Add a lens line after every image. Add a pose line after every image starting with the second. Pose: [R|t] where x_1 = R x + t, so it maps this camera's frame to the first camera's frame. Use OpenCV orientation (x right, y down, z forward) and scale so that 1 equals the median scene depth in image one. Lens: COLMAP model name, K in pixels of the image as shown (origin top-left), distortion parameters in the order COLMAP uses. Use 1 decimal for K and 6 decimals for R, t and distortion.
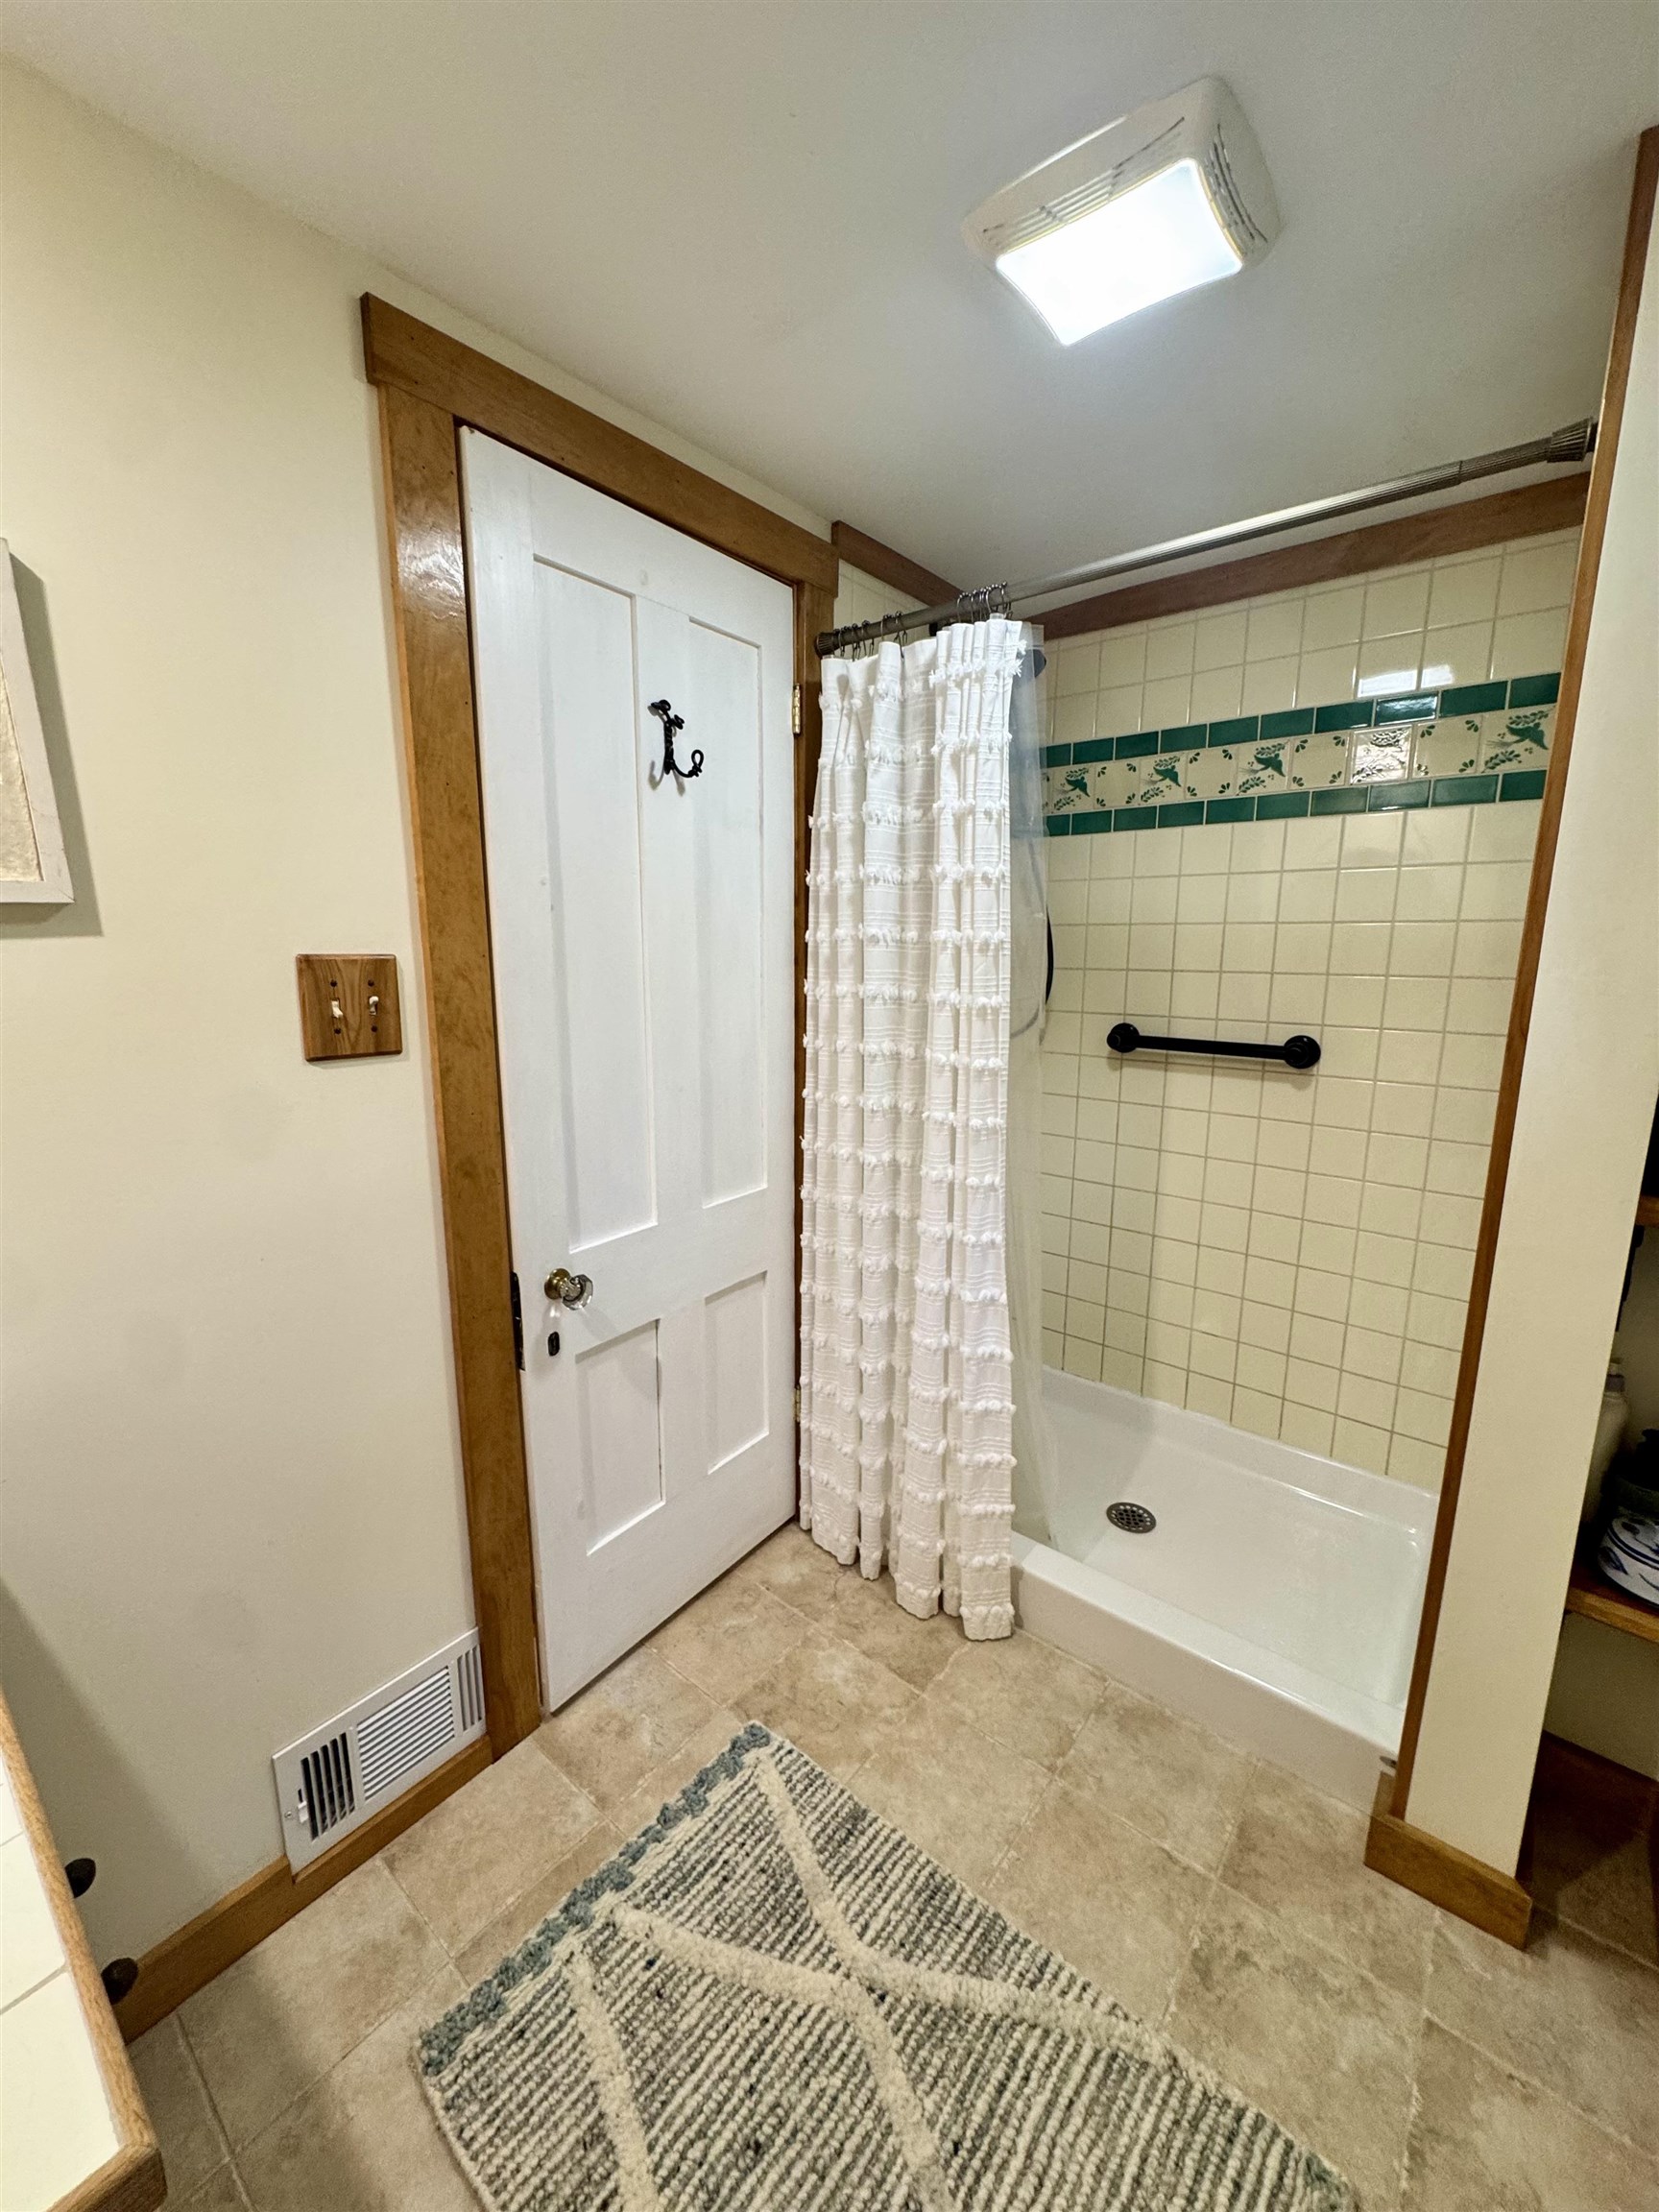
lens RADIAL K [[880.3, 0, 829.5], [0, 880.3, 1106.0], [0, 0, 1]] dist [-0.000162, 0.000041]
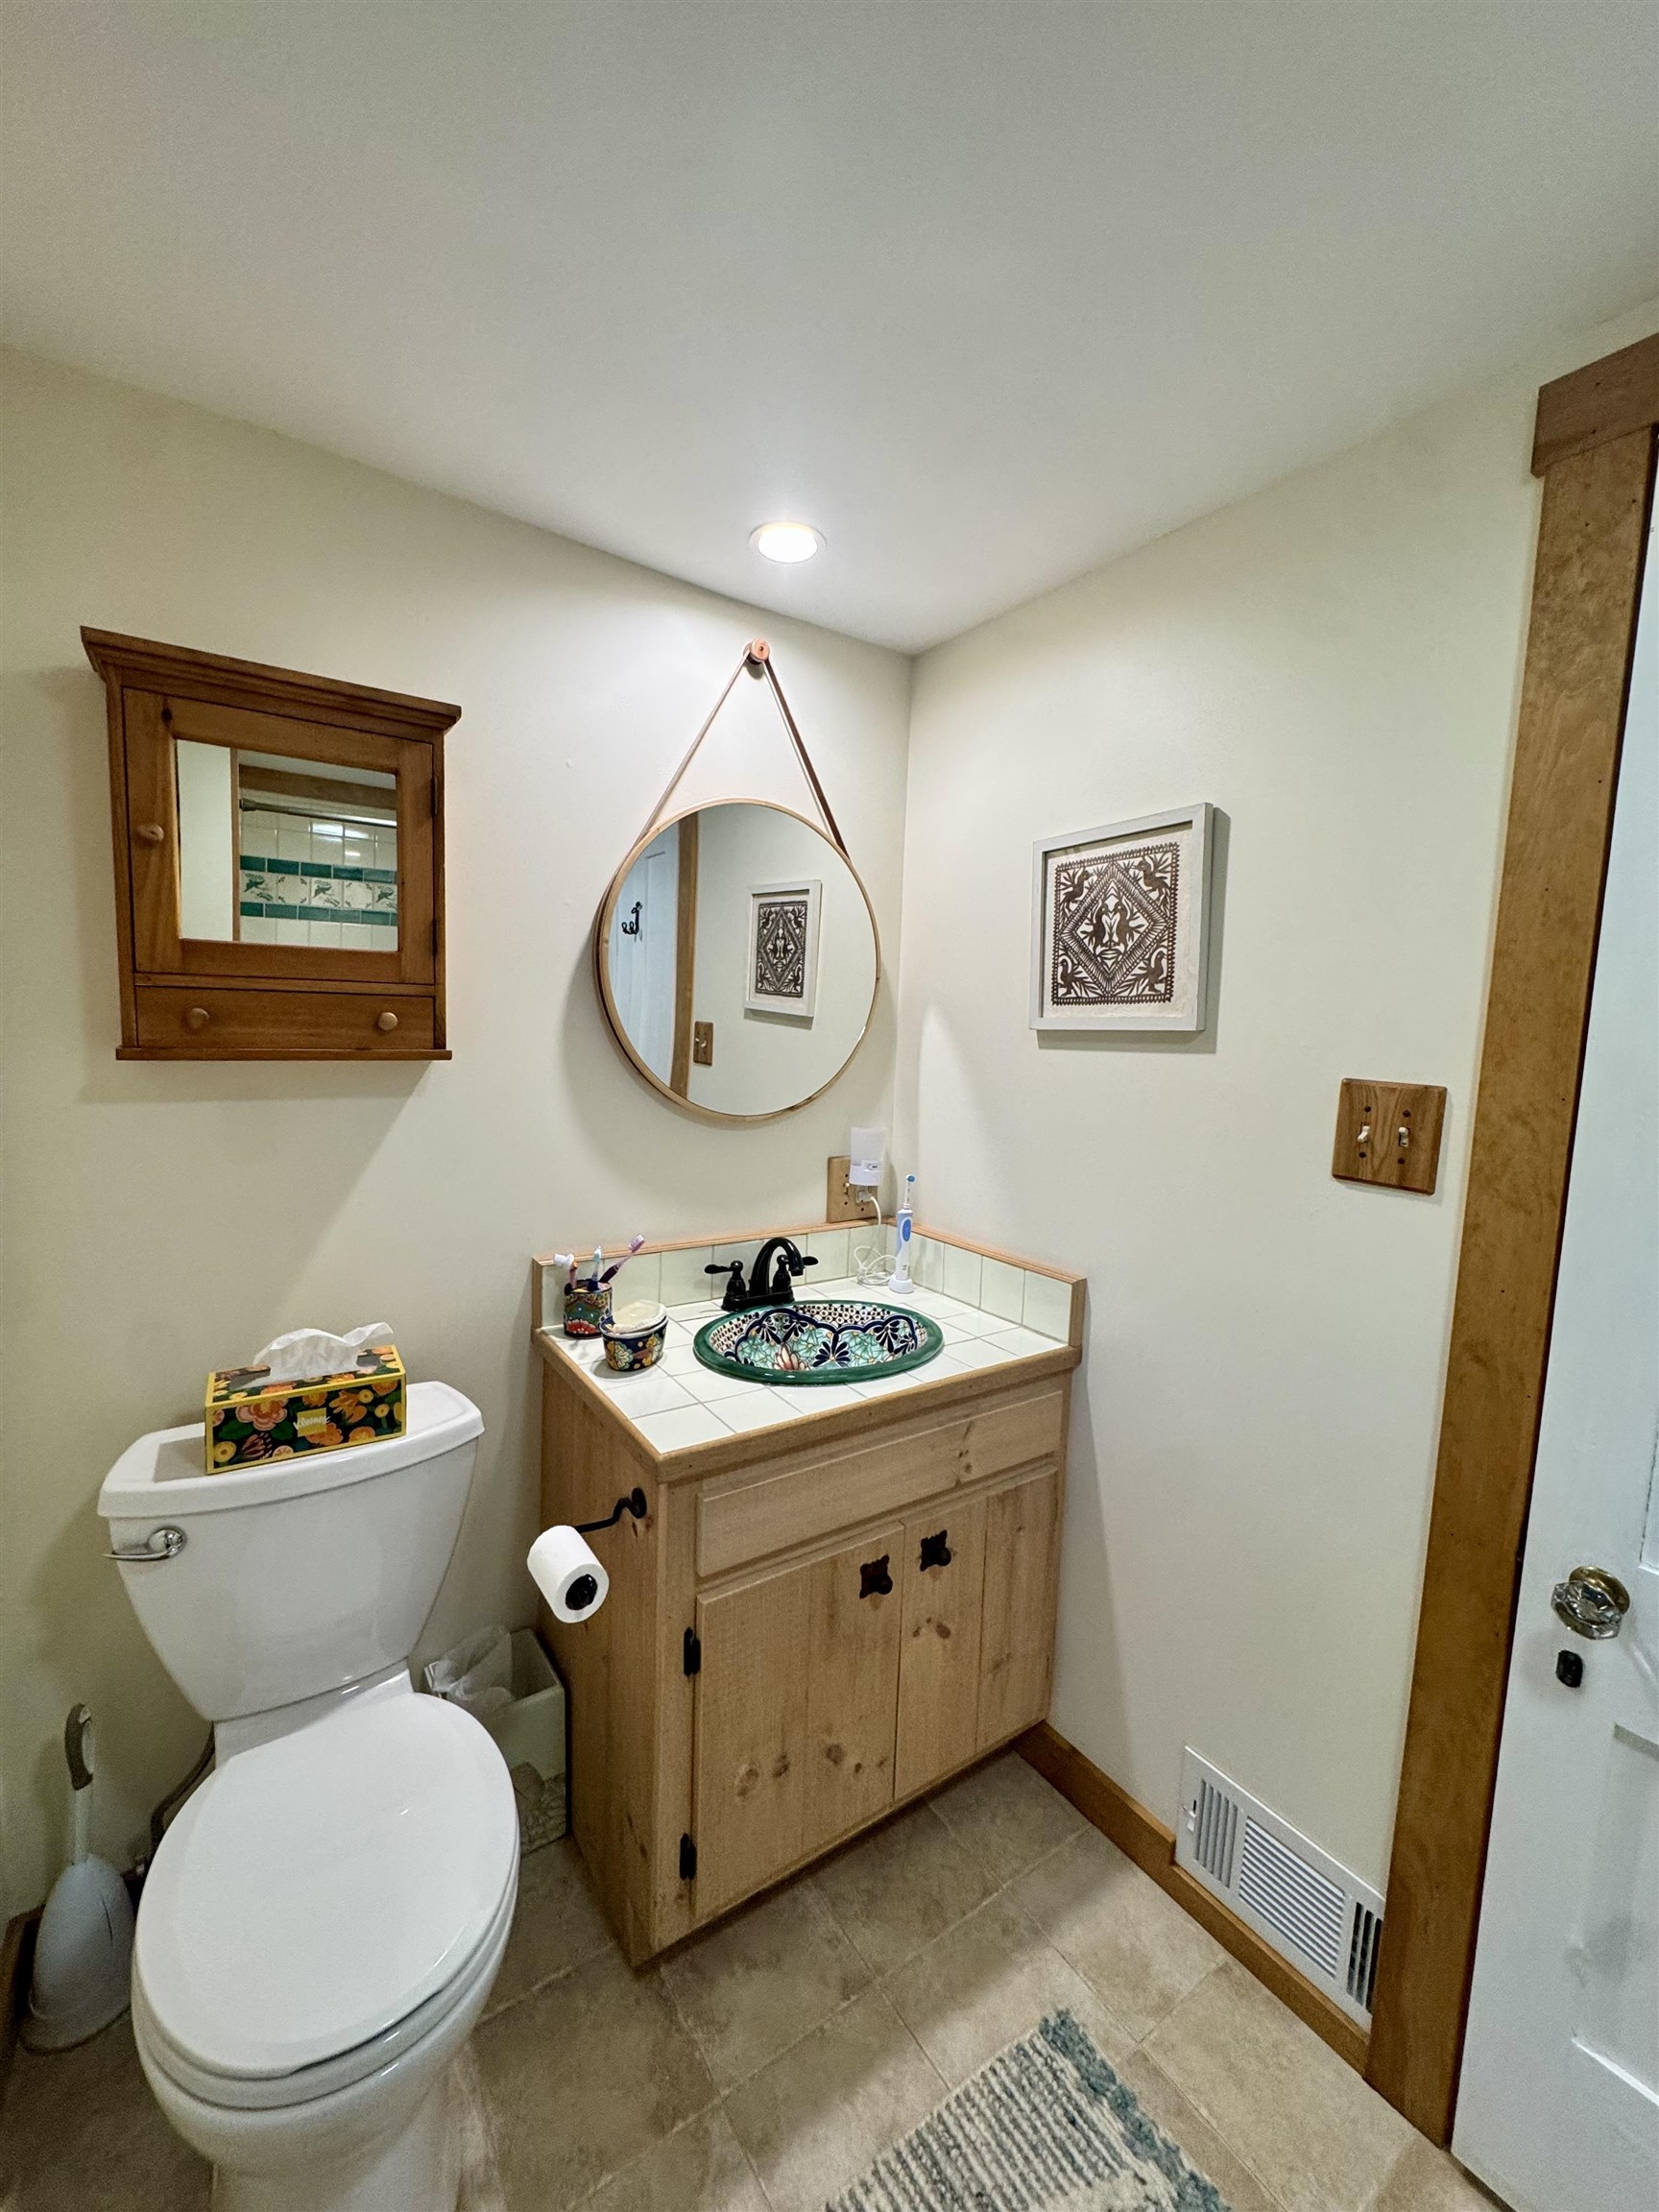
lens RADIAL K [[879.9, 0, 829.5], [0, 879.9, 1106.0], [0, 0, 1]] dist [-0.004141, 0.000416]
pose [[-0.281860, 0.076784, -0.956378, 0.625561], [-0.221864, 0.964560, 0.142828, -0.160566], [0.933451, 0.252443, -0.254836, 0.729176]]
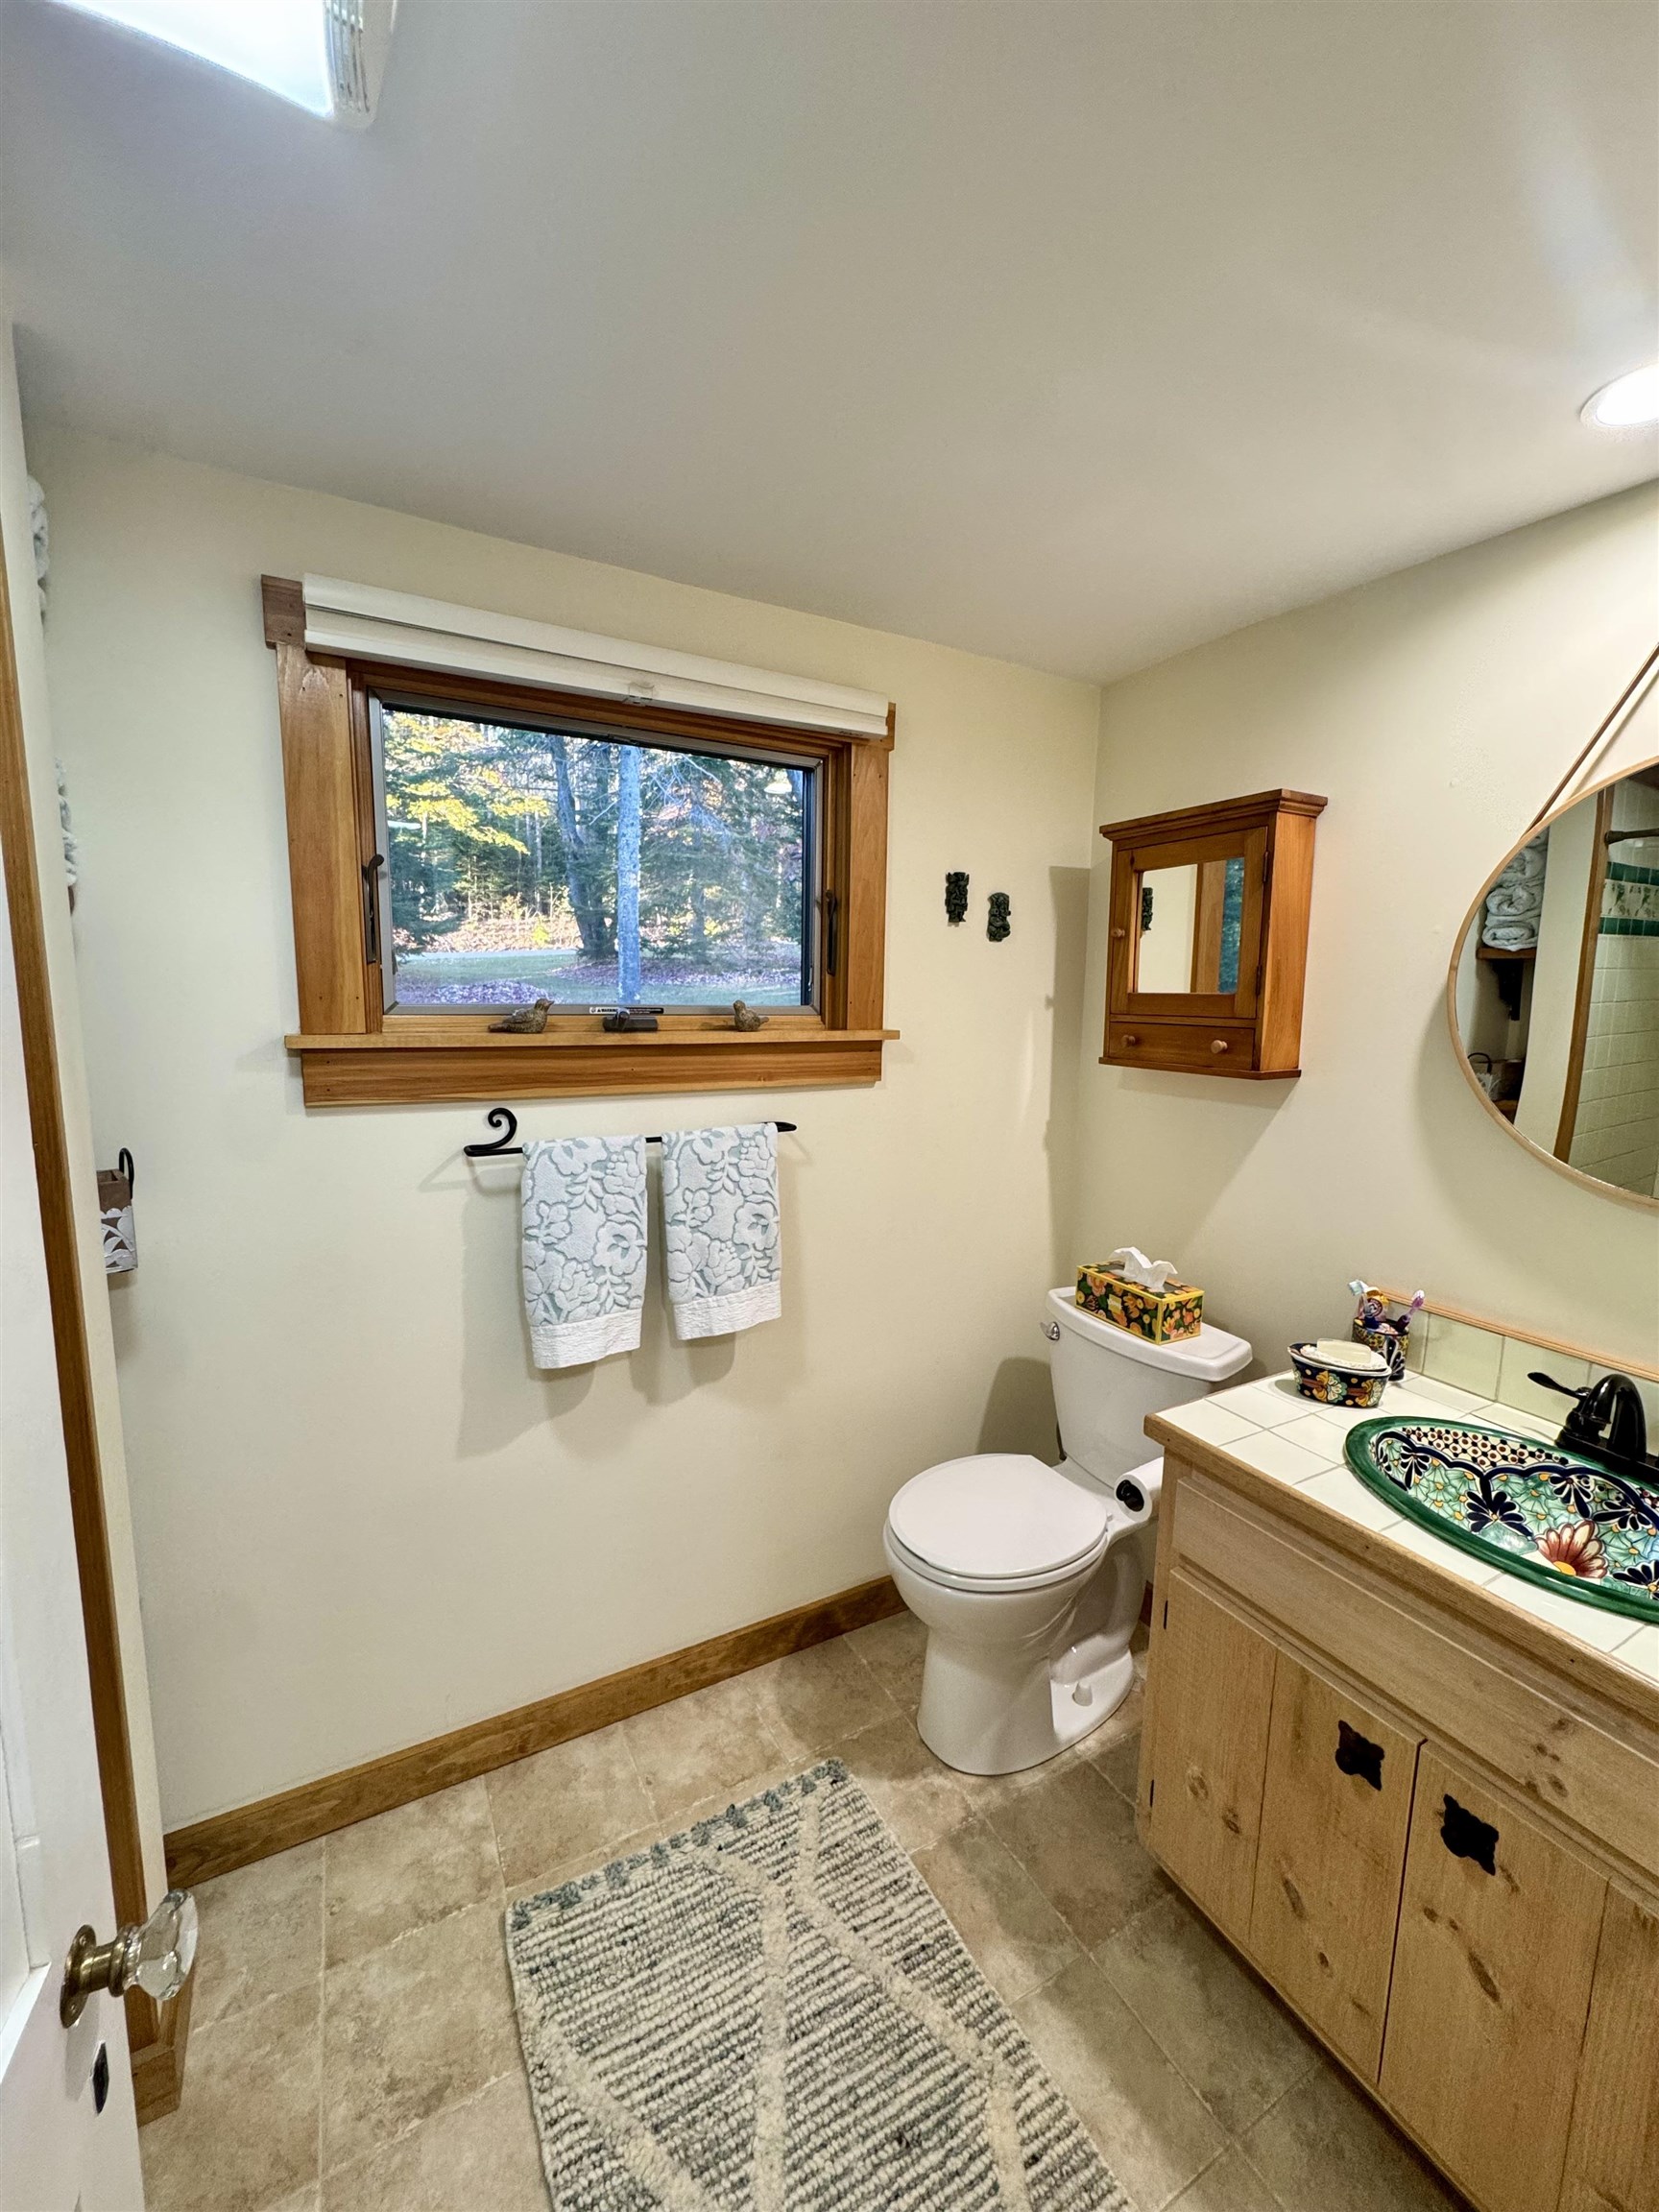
lens RADIAL K [[880.3, 0, 829.5], [0, 880.3, 1106.0], [0, 0, 1]] dist [-0.000162, 0.000041]
pose [[-0.929173, -0.070011, 0.362954, -0.294616], [0.049601, 0.949405, 0.310113, -0.394495], [-0.366302, 0.306152, -0.878689, 1.521847]]
